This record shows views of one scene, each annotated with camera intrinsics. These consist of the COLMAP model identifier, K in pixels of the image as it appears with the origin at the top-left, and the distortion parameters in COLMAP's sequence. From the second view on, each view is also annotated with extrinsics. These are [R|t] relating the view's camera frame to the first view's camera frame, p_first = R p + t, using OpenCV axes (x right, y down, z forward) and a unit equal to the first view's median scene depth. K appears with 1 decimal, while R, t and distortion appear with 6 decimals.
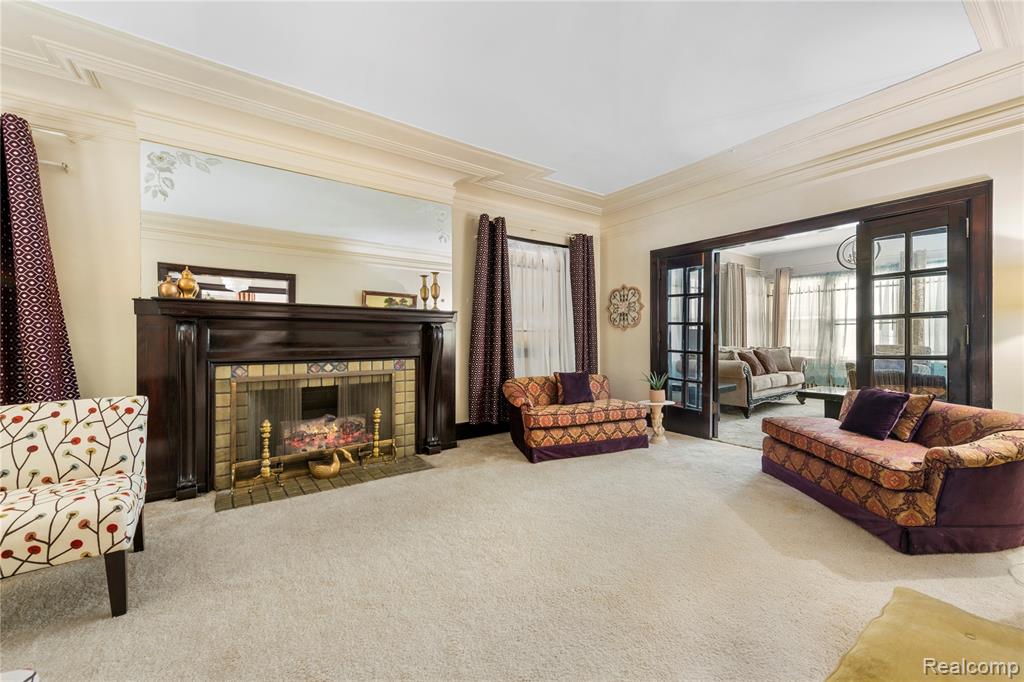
lens RADIAL K [[403.0, 0, 516.3], [0, 403.0, 343.2], [0, 0, 1]] dist [0.001505, -0.000018]
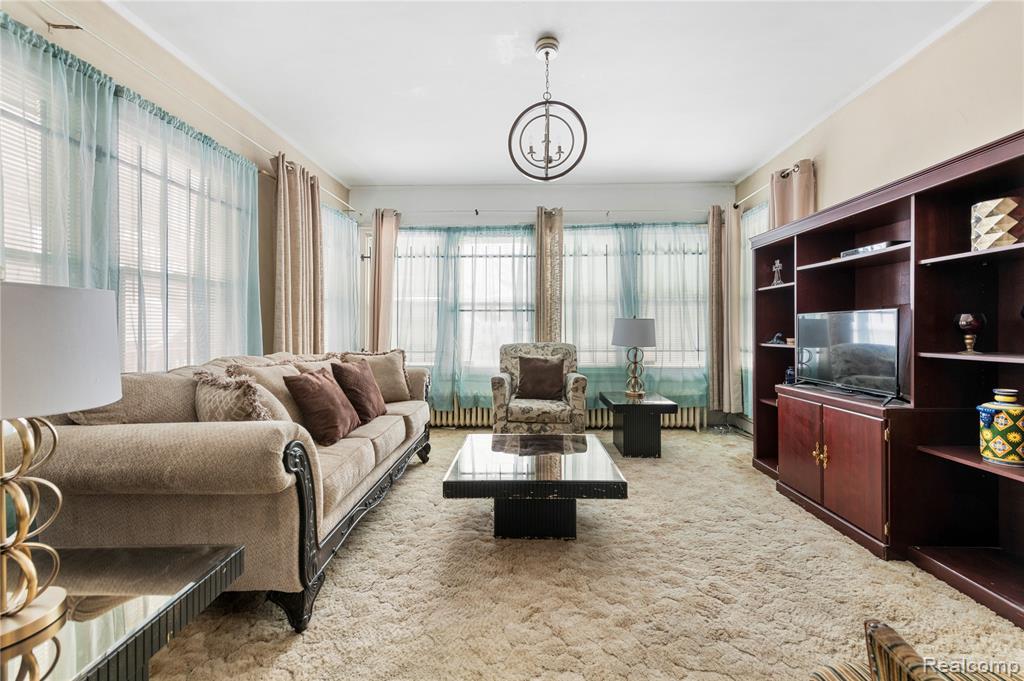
lens RADIAL K [[412.3, 0, 516.1], [0, 412.3, 334.5], [0, 0, 1]] dist [0.000697, 0.000002]
pose [[0.610111, -0.006825, 0.792286, 0.328966], [0.009388, 0.999955, 0.001385, -0.009639], [-0.792260, 0.006593, 0.610148, 0.529913]]
